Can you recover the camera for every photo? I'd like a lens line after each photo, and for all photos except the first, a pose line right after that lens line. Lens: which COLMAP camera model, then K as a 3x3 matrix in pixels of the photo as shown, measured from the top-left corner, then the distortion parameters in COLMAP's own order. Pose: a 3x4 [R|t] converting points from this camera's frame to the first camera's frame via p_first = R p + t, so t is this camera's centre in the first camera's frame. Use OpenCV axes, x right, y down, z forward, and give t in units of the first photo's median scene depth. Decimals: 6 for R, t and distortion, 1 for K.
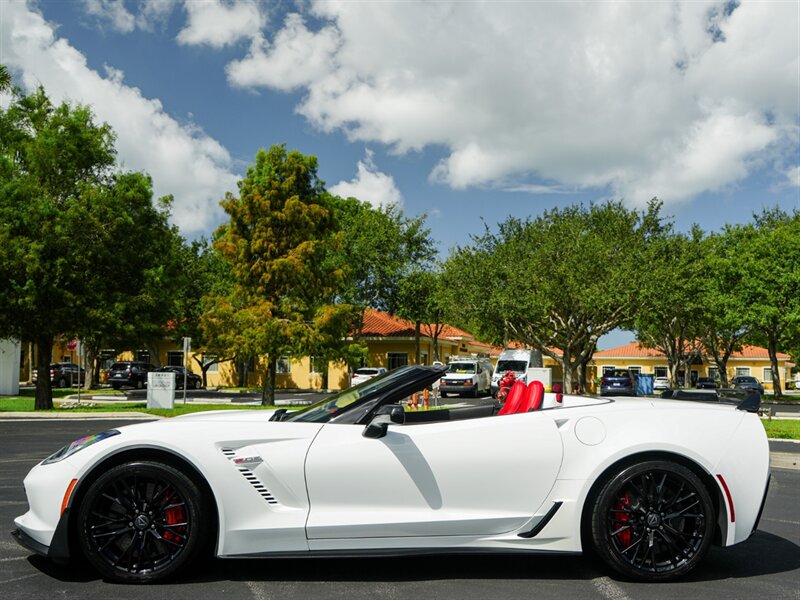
lens RADIAL K [[861.5, 0, 439.6], [0, 861.5, 321.3], [0, 0, 1]] dist [-0.027806, 0.005966]
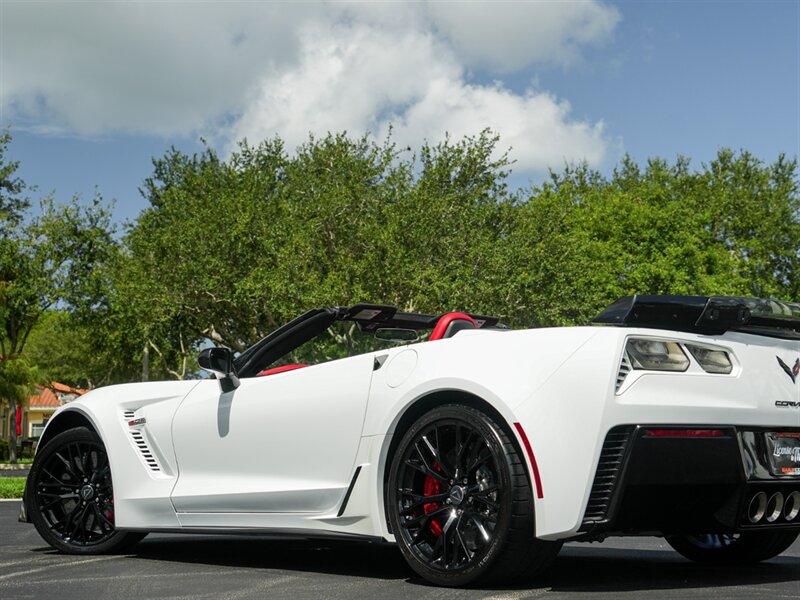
lens RADIAL K [[1437.1, 0, 451.3], [0, 1437.1, 237.1], [0, 0, 1]] dist [-0.049049, 0.197152]
pose [[0.908863, 0.047767, 0.414350, -0.209602], [-0.012799, 0.996147, -0.086763, 0.023396], [-0.416898, 0.073552, 0.905973, 0.106693]]
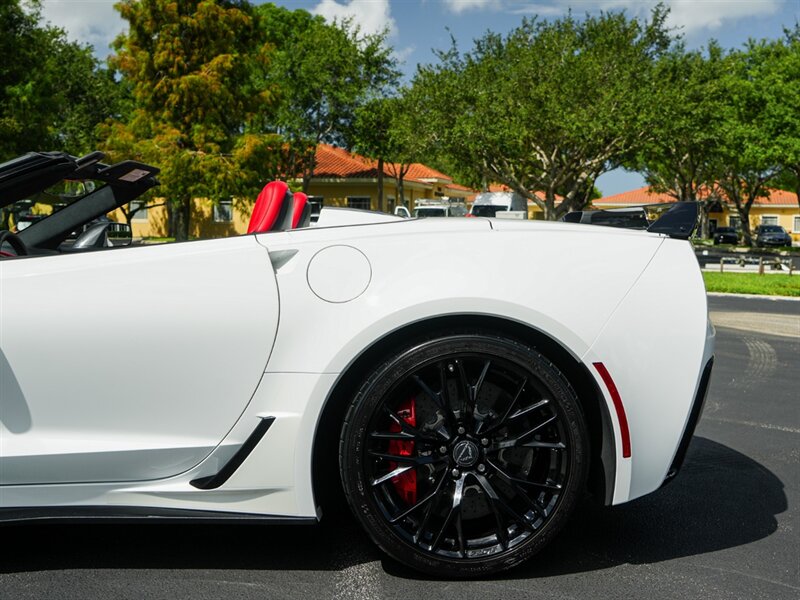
lens RADIAL K [[985.9, 0, 430.8], [0, 985.9, 241.1], [0, 0, 1]] dist [-0.019803, -0.010387]
pose [[0.999993, -0.000247, 0.003827, 0.033531], [-0.000047, 0.997044, 0.076835, 0.009798], [-0.003835, -0.076834, 0.997037, 0.065722]]
